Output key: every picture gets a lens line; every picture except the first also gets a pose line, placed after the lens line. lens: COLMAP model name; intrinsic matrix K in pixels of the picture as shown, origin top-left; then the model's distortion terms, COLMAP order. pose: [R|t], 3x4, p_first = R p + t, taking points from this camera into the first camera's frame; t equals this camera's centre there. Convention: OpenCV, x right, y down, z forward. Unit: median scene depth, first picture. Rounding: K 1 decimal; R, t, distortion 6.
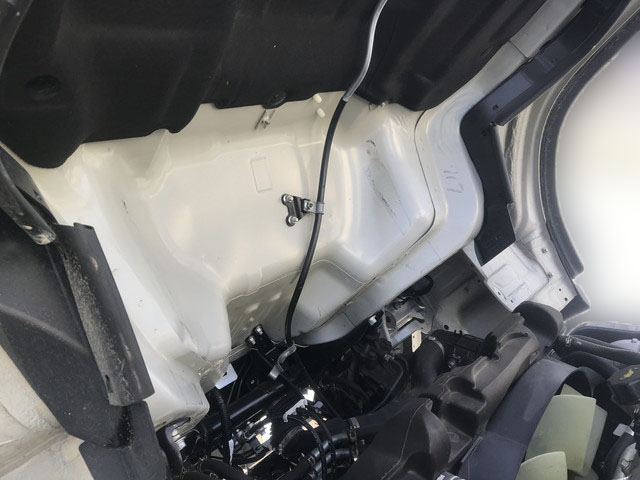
lens RADIAL K [[531.2, 0, 320.2], [0, 531.2, 240.3], [0, 0, 1]] dist [0.004743, -0.000408]
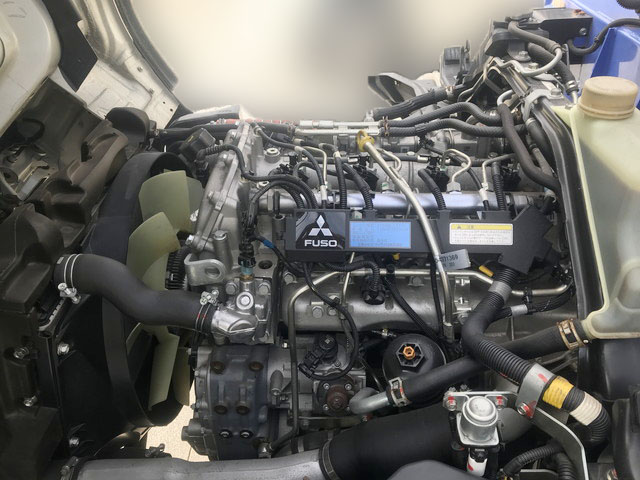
lens RADIAL K [[531.2, 0, 319.9], [0, 531.2, 239.6], [0, 0, 1]] dist [0.004743, -0.000408]
pose [[0.777956, -0.354818, 0.518545, 0.032048], [0.195537, 0.921027, 0.336861, 0.049122], [-0.597118, -0.160668, 0.785898, -0.110429]]
